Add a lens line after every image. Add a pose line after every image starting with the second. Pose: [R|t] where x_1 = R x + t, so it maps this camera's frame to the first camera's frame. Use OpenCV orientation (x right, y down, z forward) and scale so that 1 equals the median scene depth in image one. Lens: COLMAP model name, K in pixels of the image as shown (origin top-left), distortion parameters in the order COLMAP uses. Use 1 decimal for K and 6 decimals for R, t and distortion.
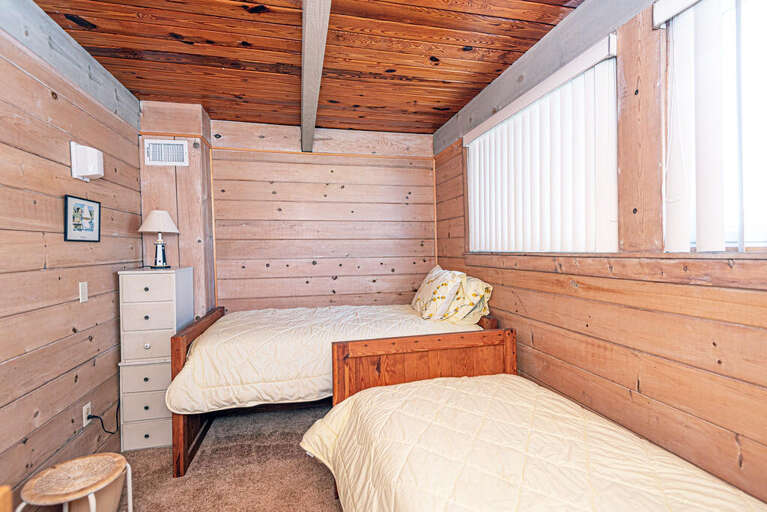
lens RADIAL K [[362.2, 0, 373.7], [0, 362.2, 248.9], [0, 0, 1]] dist [0.033688, -0.015181]
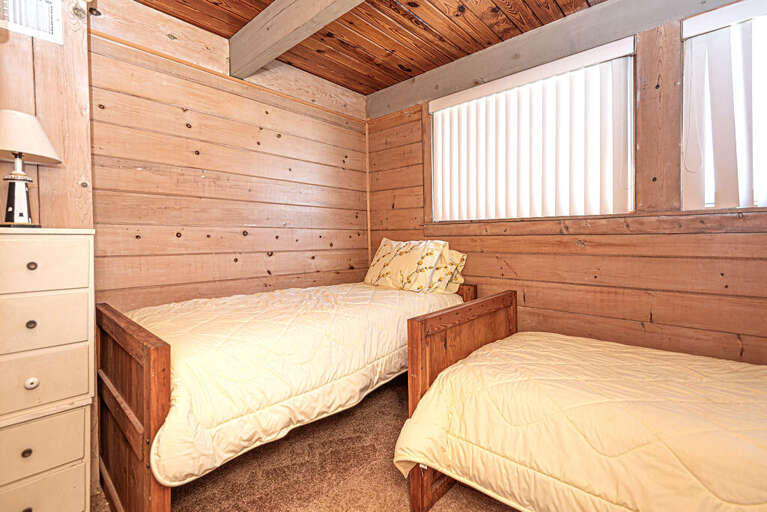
lens RADIAL K [[377.7, 0, 397.7], [0, 377.7, 235.7], [0, 0, 1]] dist [0.014109, -0.001529]
pose [[0.811855, 0.010647, 0.583762, -0.470153], [-0.004289, 0.999916, -0.012272, 0.067263], [-0.583844, 0.007459, 0.811832, 0.272238]]
